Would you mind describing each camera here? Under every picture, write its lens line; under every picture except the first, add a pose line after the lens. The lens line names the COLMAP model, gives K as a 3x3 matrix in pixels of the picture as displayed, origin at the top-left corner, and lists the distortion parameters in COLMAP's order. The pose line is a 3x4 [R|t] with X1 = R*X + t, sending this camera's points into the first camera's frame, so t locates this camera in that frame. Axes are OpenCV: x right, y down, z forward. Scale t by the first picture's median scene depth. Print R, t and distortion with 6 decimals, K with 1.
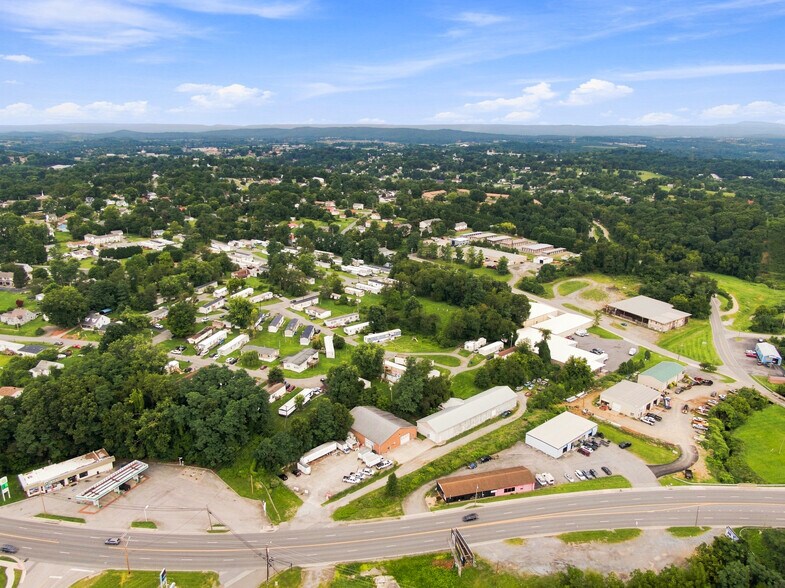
lens RADIAL K [[564.5, 0, 392.5], [0, 564.5, 294.0], [0, 0, 1]] dist [0.037810, -0.054236]
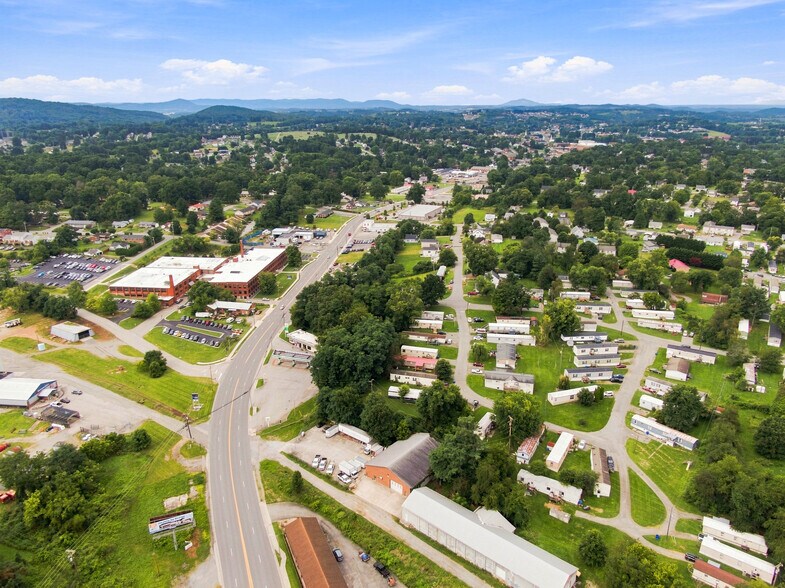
lens RADIAL K [[564.5, 0, 392.5], [0, 564.5, 294.0], [0, 0, 1]] dist [0.037810, -0.054236]
pose [[0.140224, 0.310258, -0.940254, 0.750023], [-0.277876, 0.923803, 0.263389, -0.234348], [0.950328, 0.224341, 0.215752, 0.786573]]
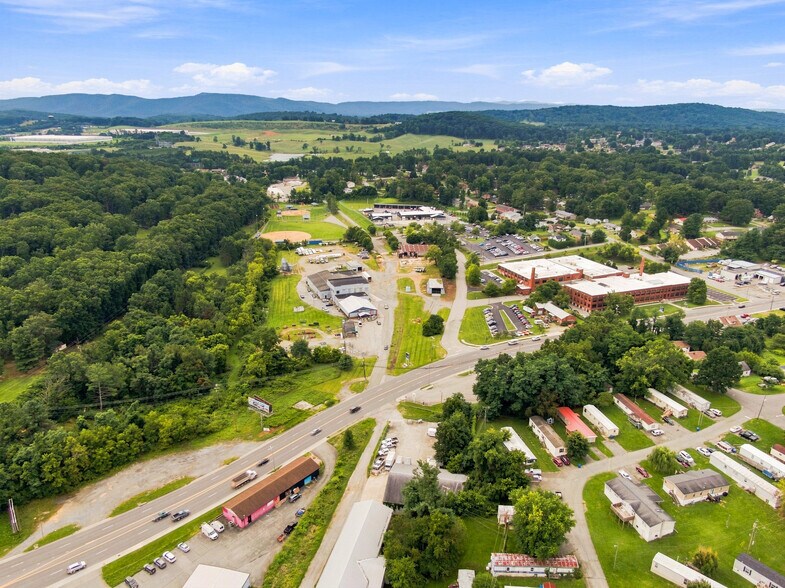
lens RADIAL K [[564.5, 0, 392.5], [0, 564.5, 294.0], [0, 0, 1]] dist [0.037810, -0.054236]
pose [[-0.804007, 0.170098, -0.569772, 0.453086], [-0.190153, 0.834344, 0.517409, -0.426817], [0.563396, 0.524344, -0.638474, 1.432037]]
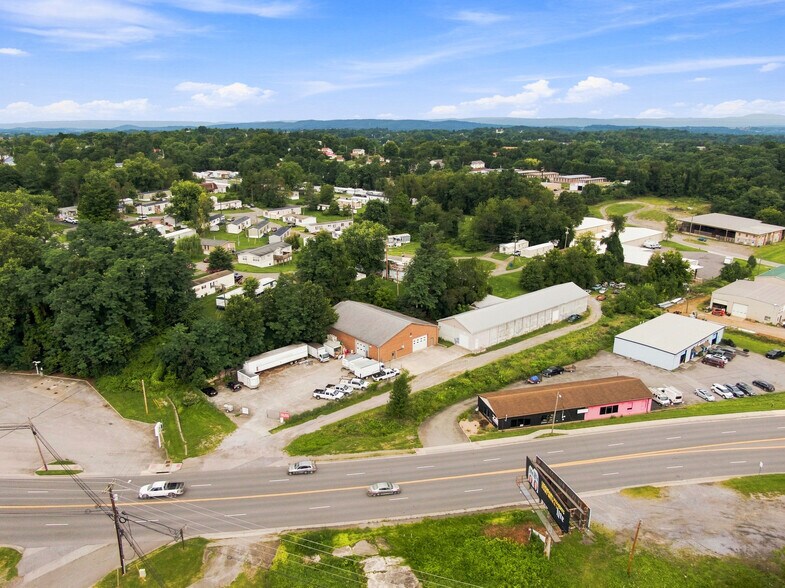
lens RADIAL K [[554.4, 0, 392.3], [0, 554.4, 318.8], [0, 0, 1]] dist [0.010961, -0.003575]
pose [[0.999945, -0.003545, -0.009907, -0.002034], [0.003998, 0.998928, 0.046110, 0.210944], [0.009733, -0.046147, 0.998887, 0.417286]]
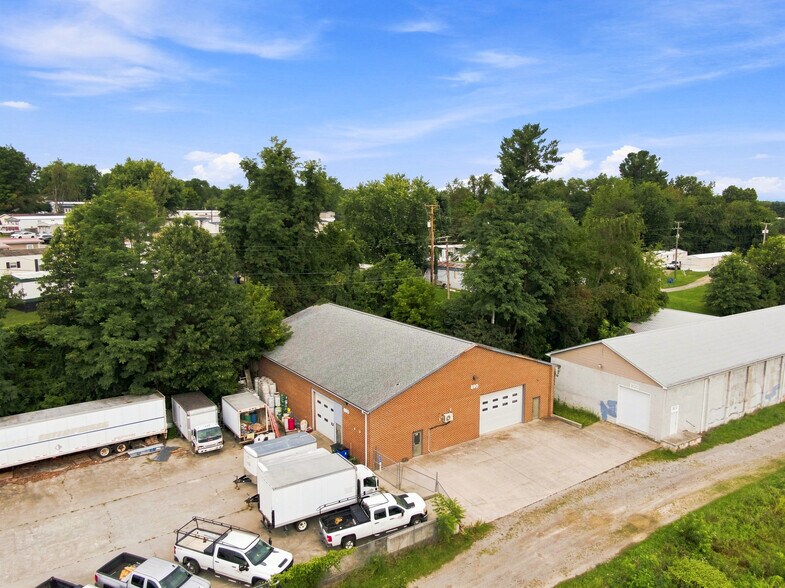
lens RADIAL K [[564.5, 0, 392.5], [0, 564.5, 294.0], [0, 0, 1]] dist [0.037810, -0.054236]
pose [[0.990150, 0.012098, -0.139490, 0.011105], [-0.030982, 0.990494, -0.134018, 0.253980], [0.136543, 0.137020, 0.981112, 0.816797]]
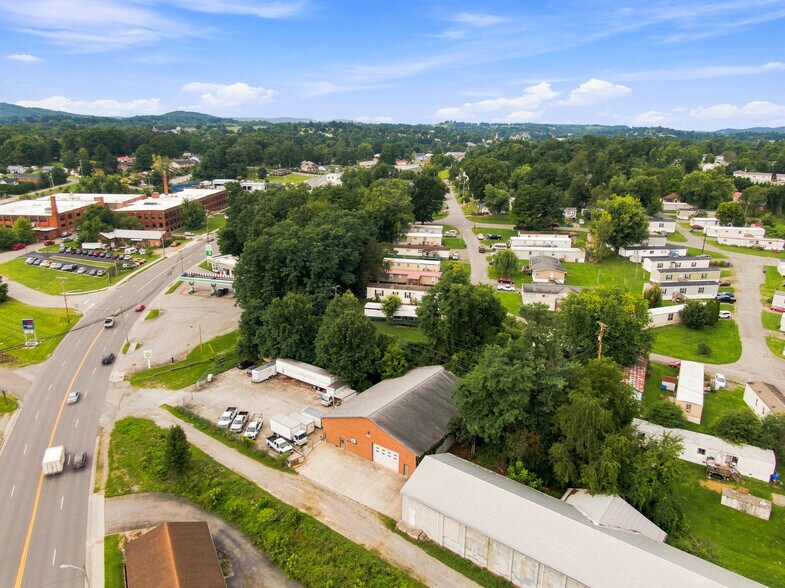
lens RADIAL K [[564.5, 0, 392.5], [0, 564.5, 294.0], [0, 0, 1]] dist [0.037810, -0.054236]
pose [[0.197079, 0.277179, -0.940389, 0.389230], [-0.290537, 0.932626, 0.214002, 0.061427], [0.936348, 0.231042, 0.264332, 0.911360]]
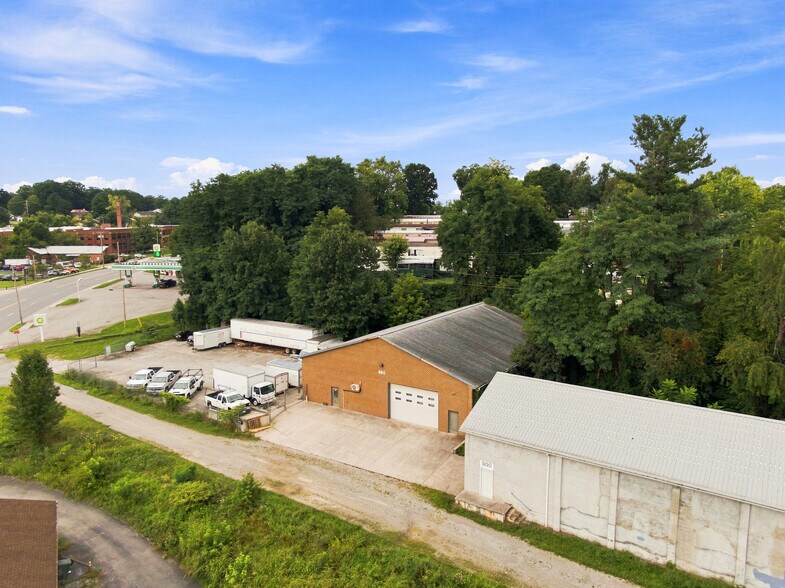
lens RADIAL K [[564.5, 0, 392.5], [0, 564.5, 294.0], [0, 0, 1]] dist [0.037810, -0.054236]
pose [[0.246606, 0.128665, -0.960537, 0.247270], [-0.269687, 0.961108, 0.059502, 0.209889], [0.930835, 0.244371, 0.271714, 0.961066]]
